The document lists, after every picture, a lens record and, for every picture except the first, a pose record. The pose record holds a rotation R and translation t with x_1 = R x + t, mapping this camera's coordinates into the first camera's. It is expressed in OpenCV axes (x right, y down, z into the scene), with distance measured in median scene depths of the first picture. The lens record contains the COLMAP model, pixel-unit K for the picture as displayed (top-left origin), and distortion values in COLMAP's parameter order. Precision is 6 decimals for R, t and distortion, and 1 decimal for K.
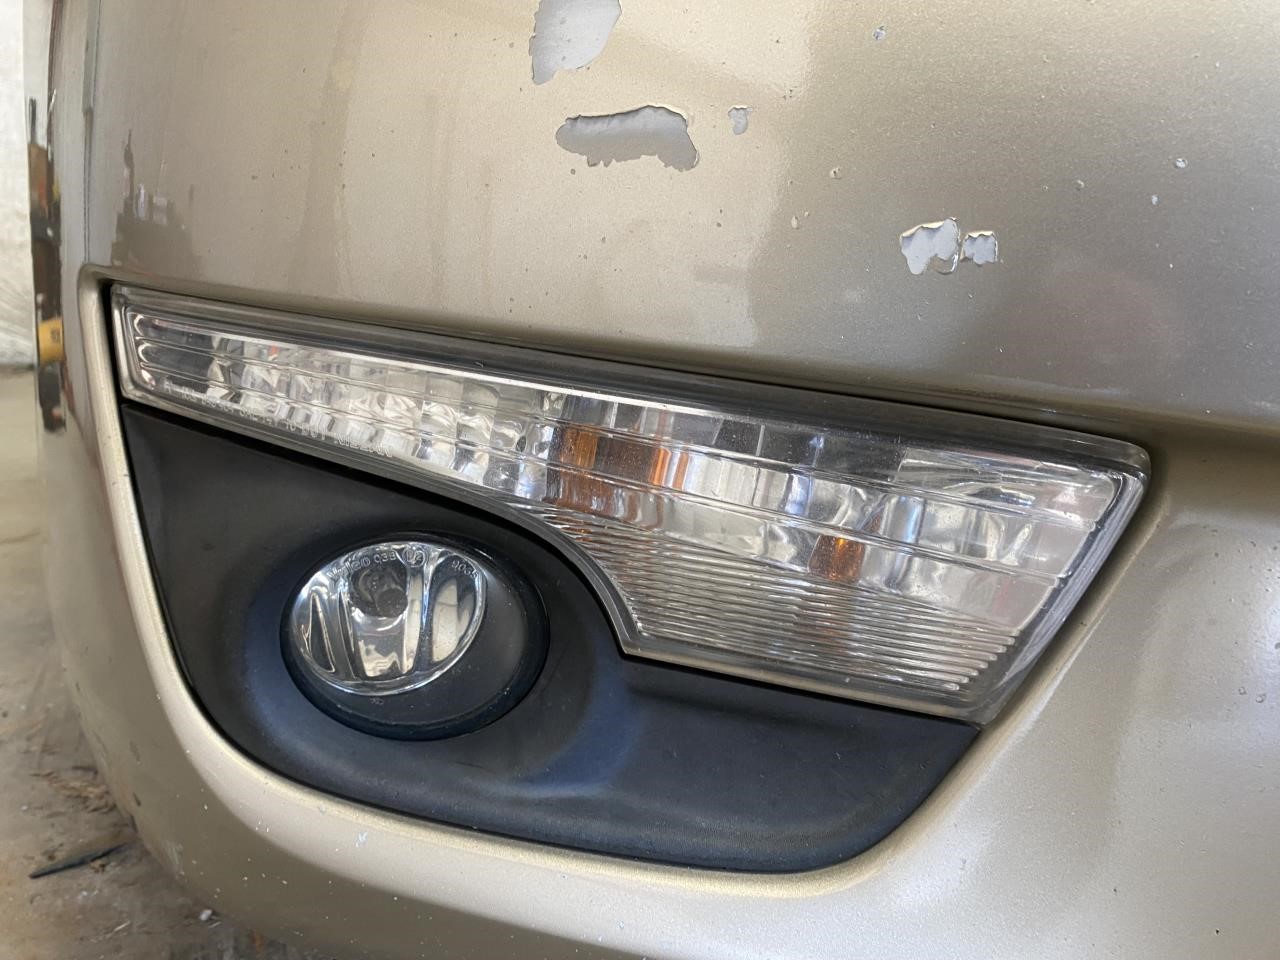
lens RADIAL K [[985.5, 0, 636.6], [0, 985.5, 489.9], [0, 0, 1]] dist [-0.005447, -0.004032]
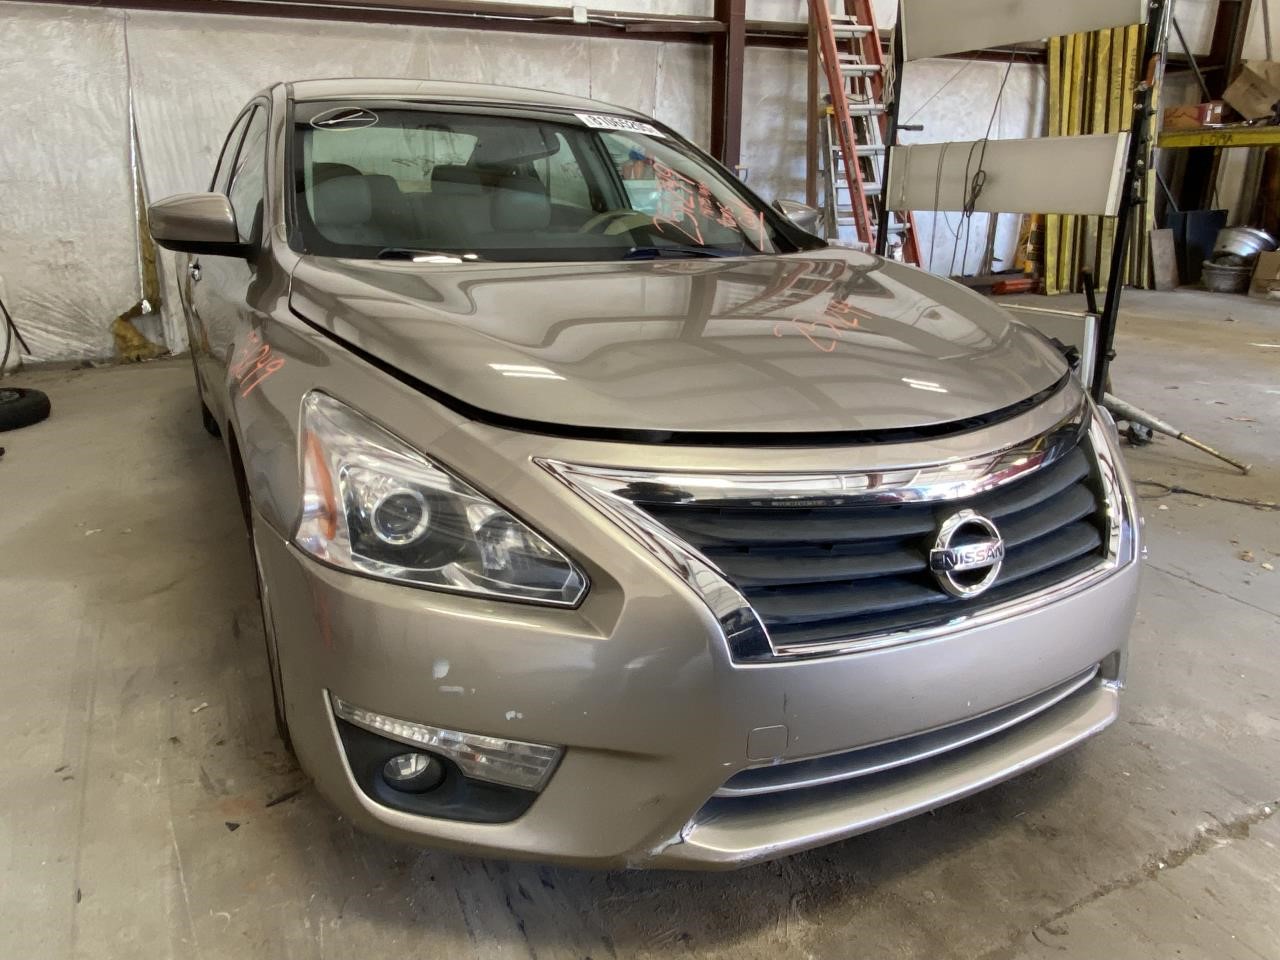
lens RADIAL K [[853.2, 0, 640.0], [0, 853.2, 480.0], [0, 0, 1]] dist [0.026567, 0.000217]
pose [[0.998162, -0.031187, 0.051953, 0.588851], [0.024320, 0.991485, 0.127933, -1.531271], [-0.055500, -0.126434, 0.990421, -2.522631]]
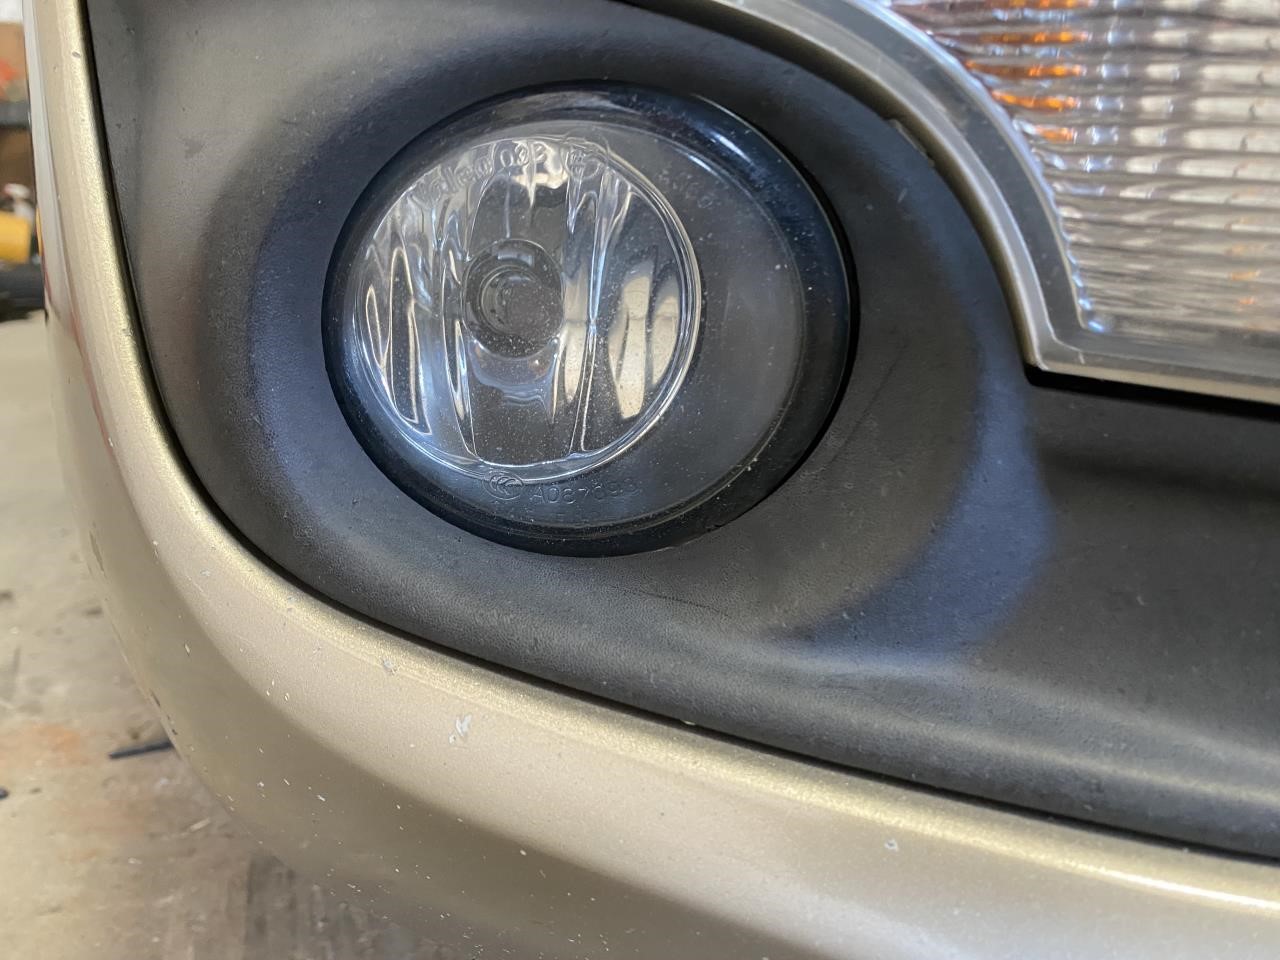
lens RADIAL K [[971.0, 0, 640.0], [0, 971.0, 480.0], [0, 0, 1]] dist [0.000793, -0.004619]
pose [[0.989570, 0.046900, -0.136207, -0.122377], [-0.039826, 0.997735, 0.054210, 0.190097], [0.138441, -0.048220, 0.989196, 0.507931]]
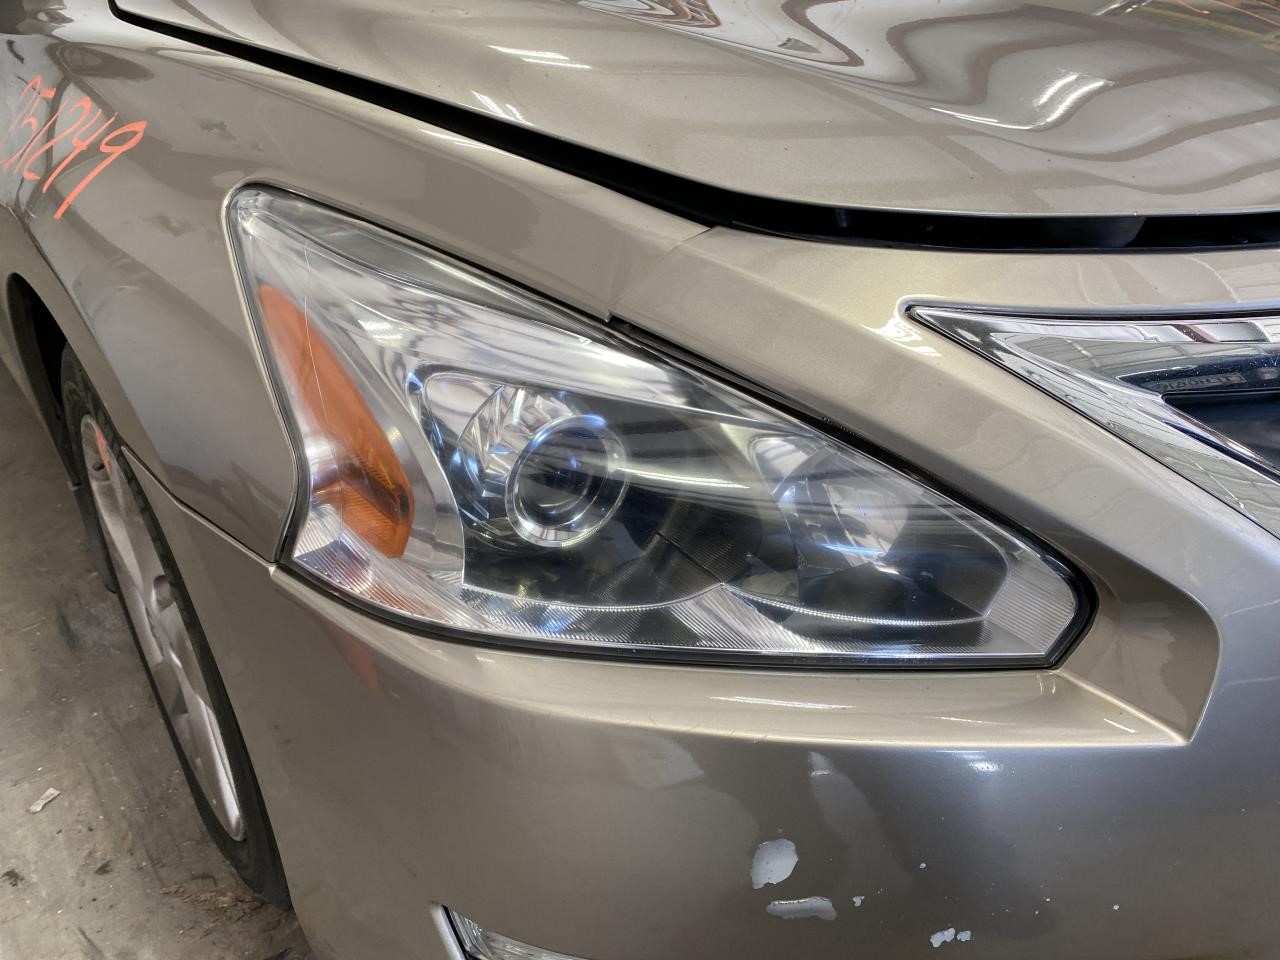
lens RADIAL K [[971.0, 0, 640.0], [0, 971.0, 480.0], [0, 0, 1]] dist [0.000793, -0.004619]
pose [[0.969657, -0.144304, 0.197336, -0.468645], [0.076655, 0.945963, 0.315083, -1.445179], [-0.232140, -0.290396, 0.928322, -0.404651]]
